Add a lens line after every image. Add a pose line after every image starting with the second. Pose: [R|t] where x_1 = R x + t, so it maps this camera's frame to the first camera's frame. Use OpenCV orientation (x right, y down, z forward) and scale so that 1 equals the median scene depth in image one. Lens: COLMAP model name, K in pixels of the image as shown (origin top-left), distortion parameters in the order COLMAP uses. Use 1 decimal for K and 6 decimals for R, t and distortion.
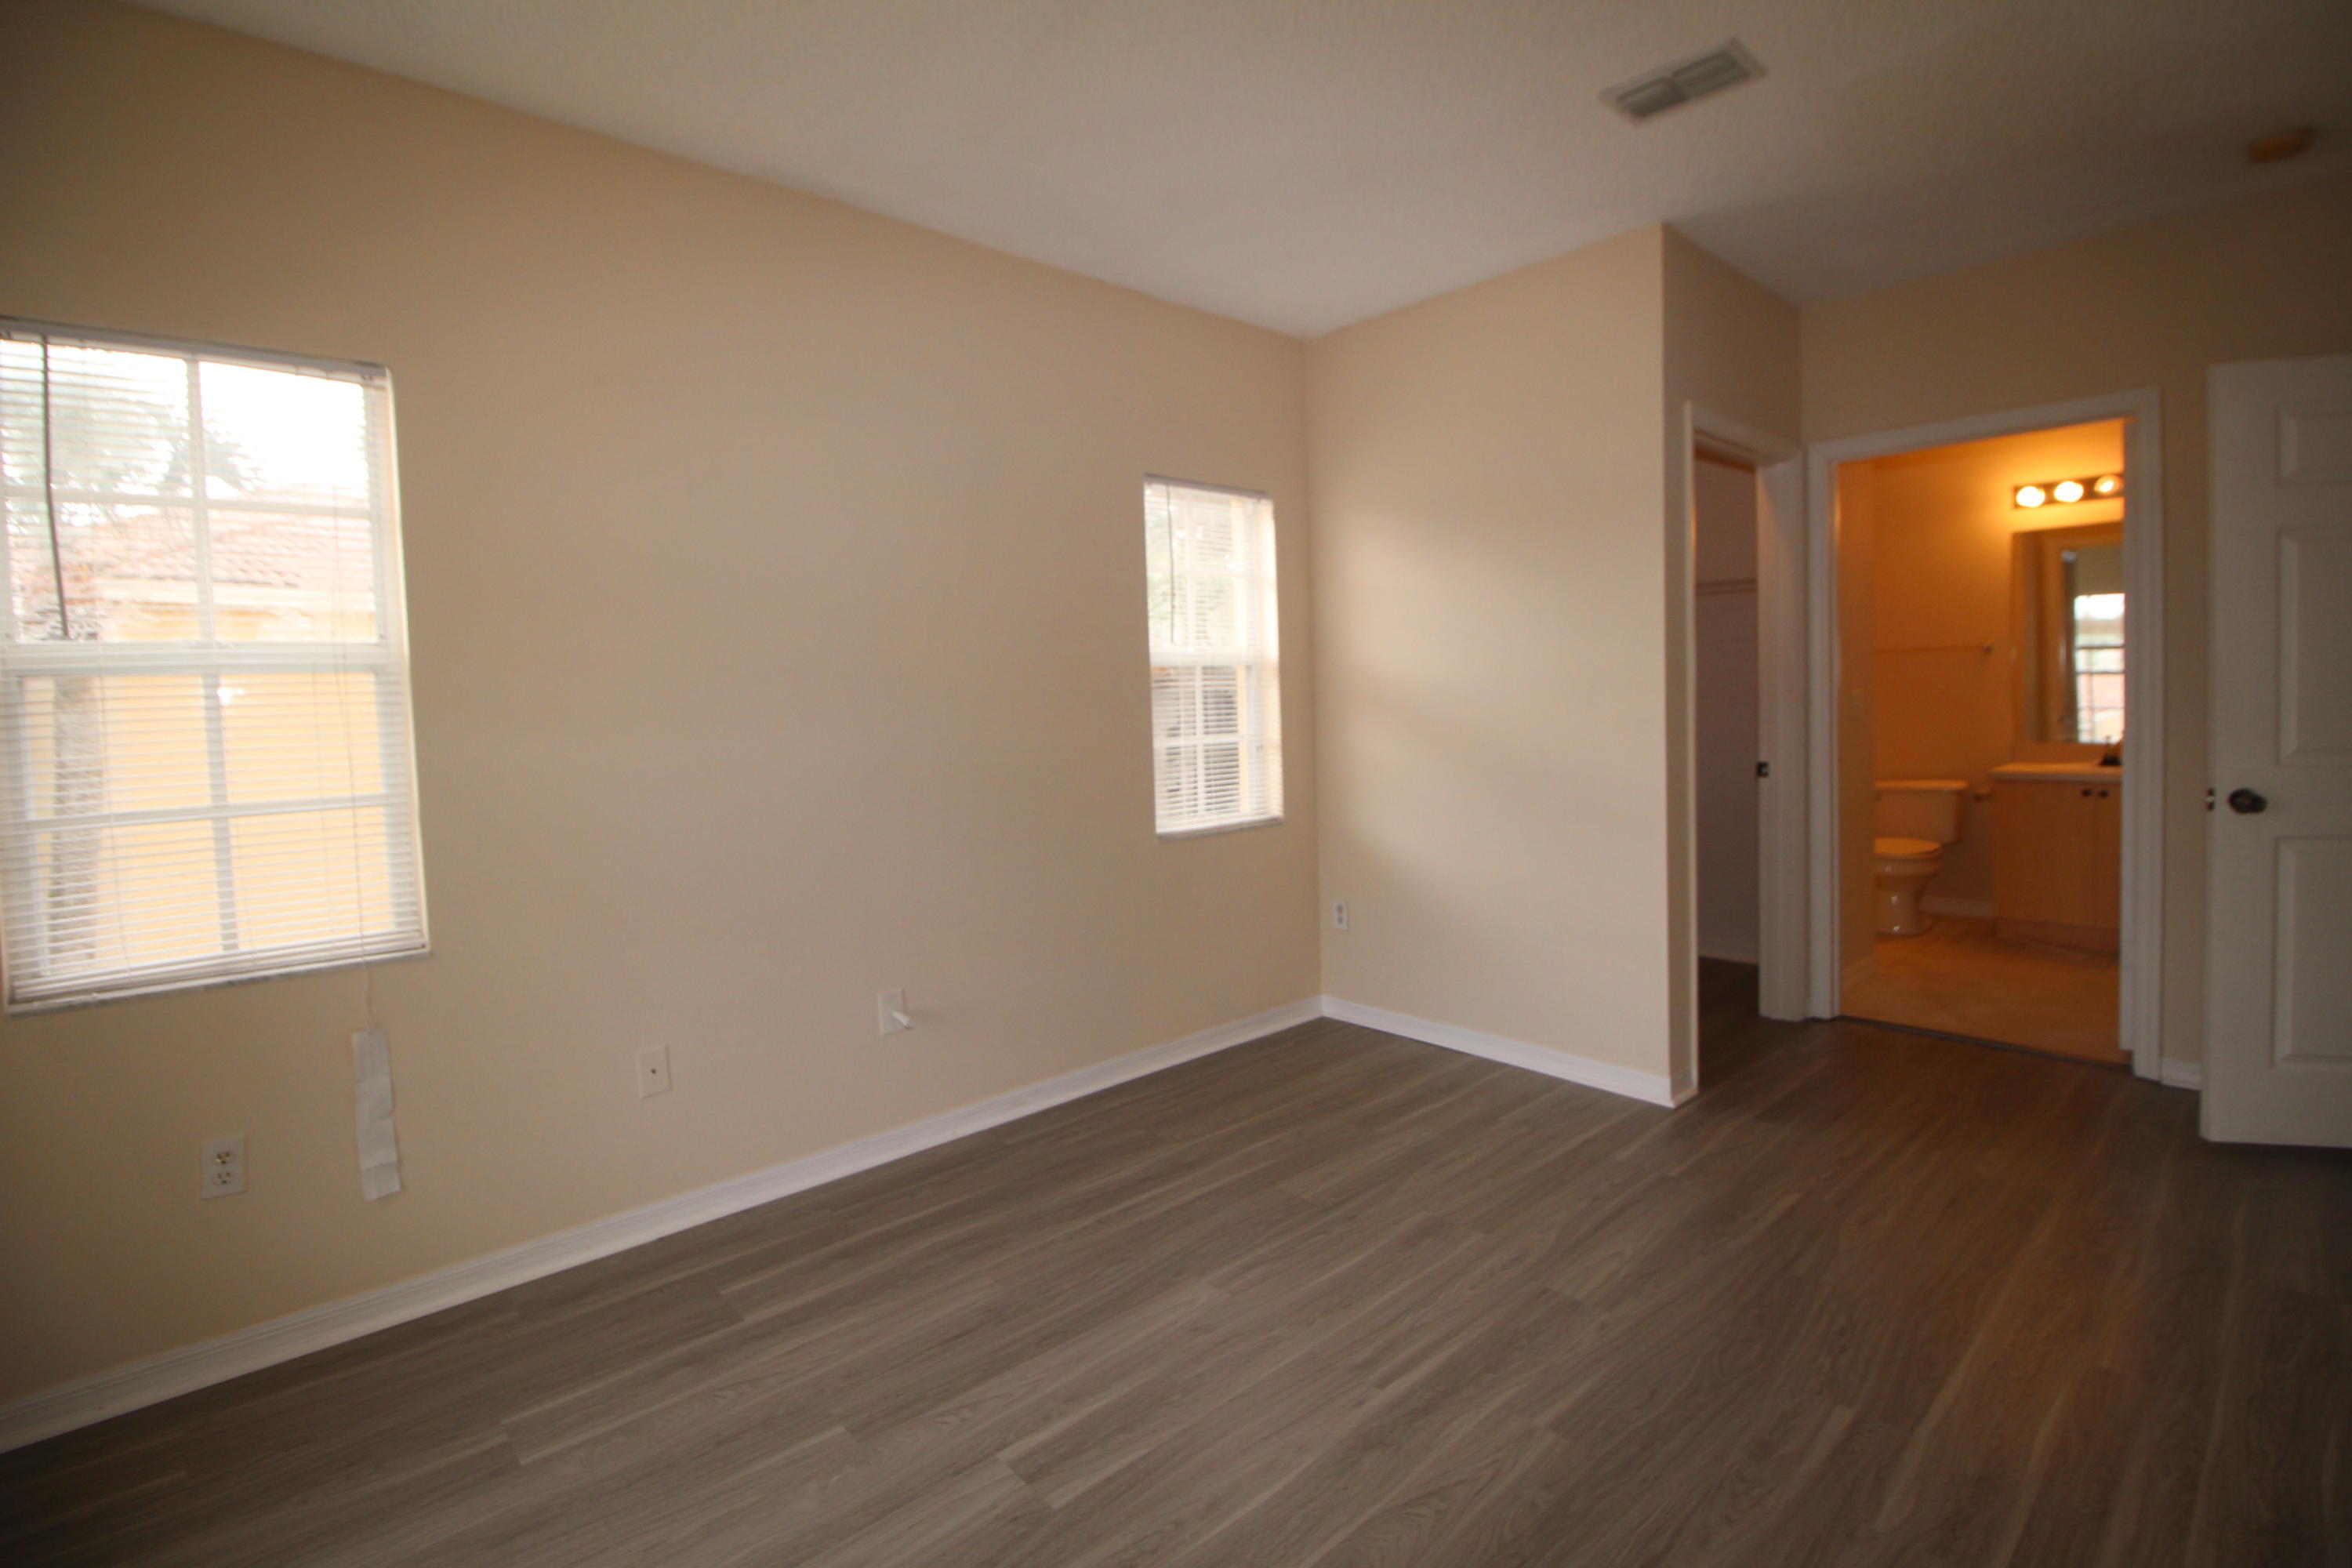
lens RADIAL K [[1060.1, 0, 1192.8], [0, 1060.1, 747.8], [0, 0, 1]] dist [0.005794, -0.012289]
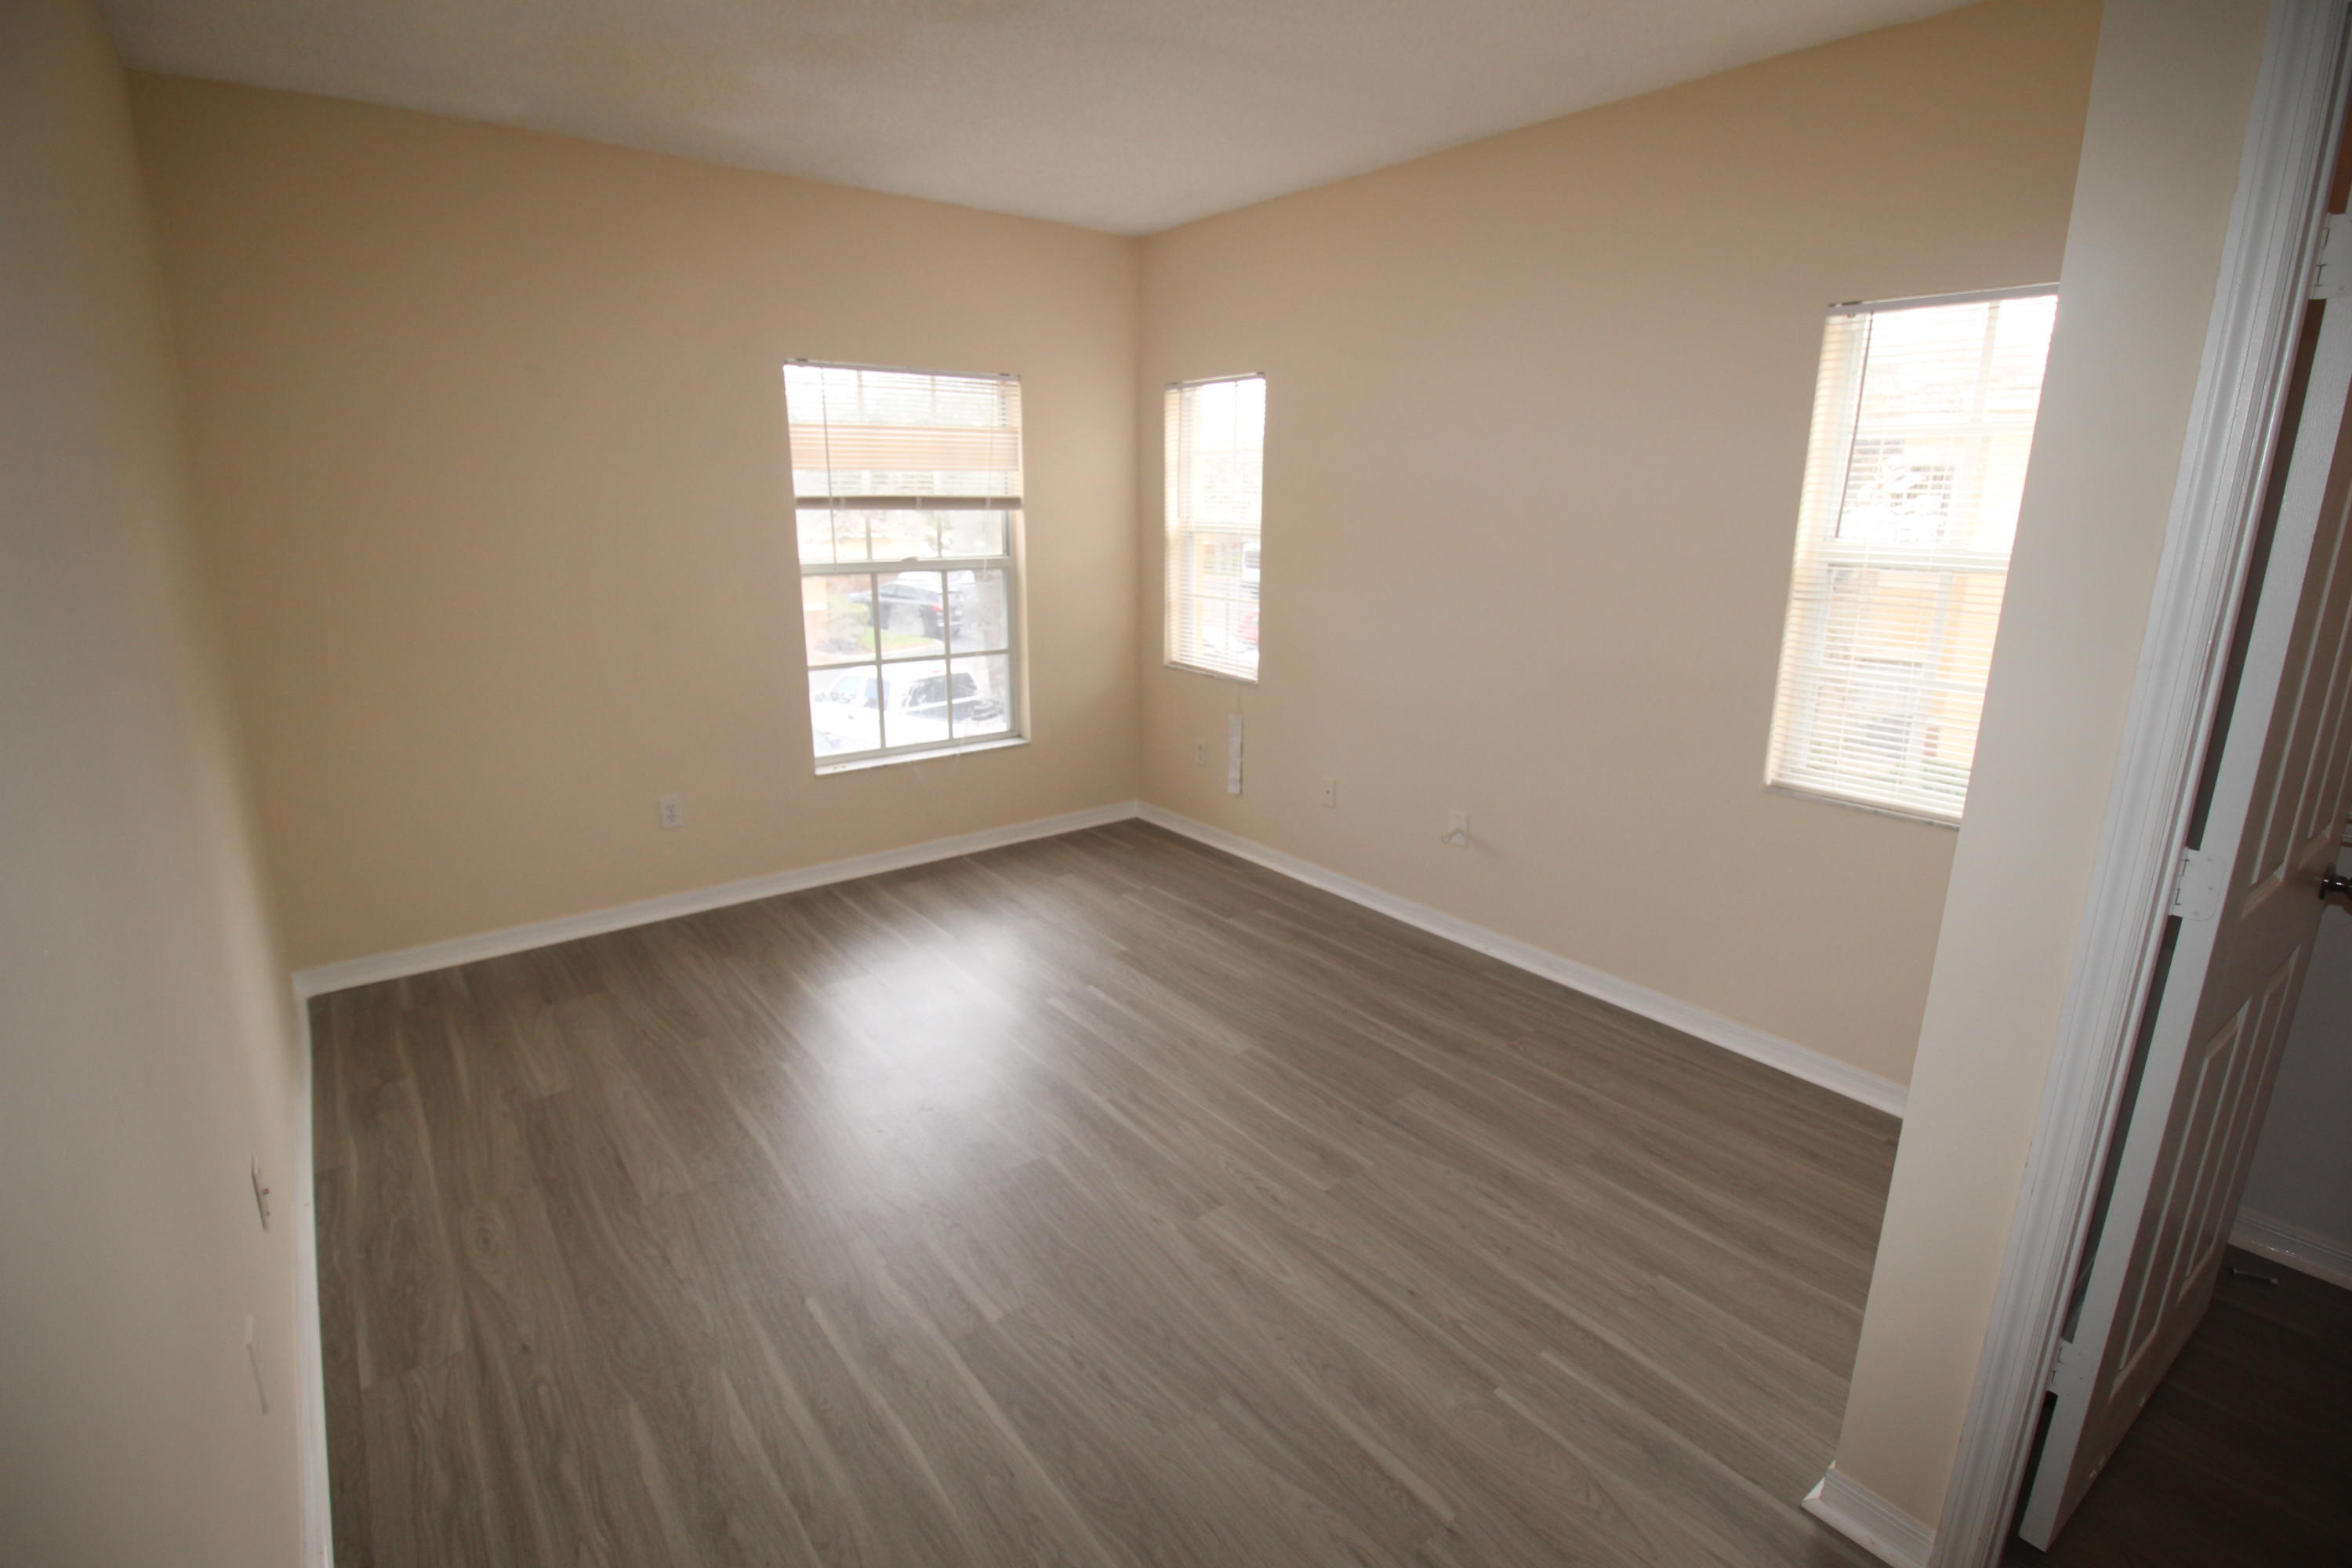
lens RADIAL K [[1060.1, 0, 1192.8], [0, 1060.1, 747.8], [0, 0, 1]] dist [0.005794, -0.012289]
pose [[-0.039796, 0.258783, -0.965116, 1.036366], [-0.061903, 0.963387, 0.260871, -0.170068], [0.997288, 0.070125, -0.022319, 0.806368]]
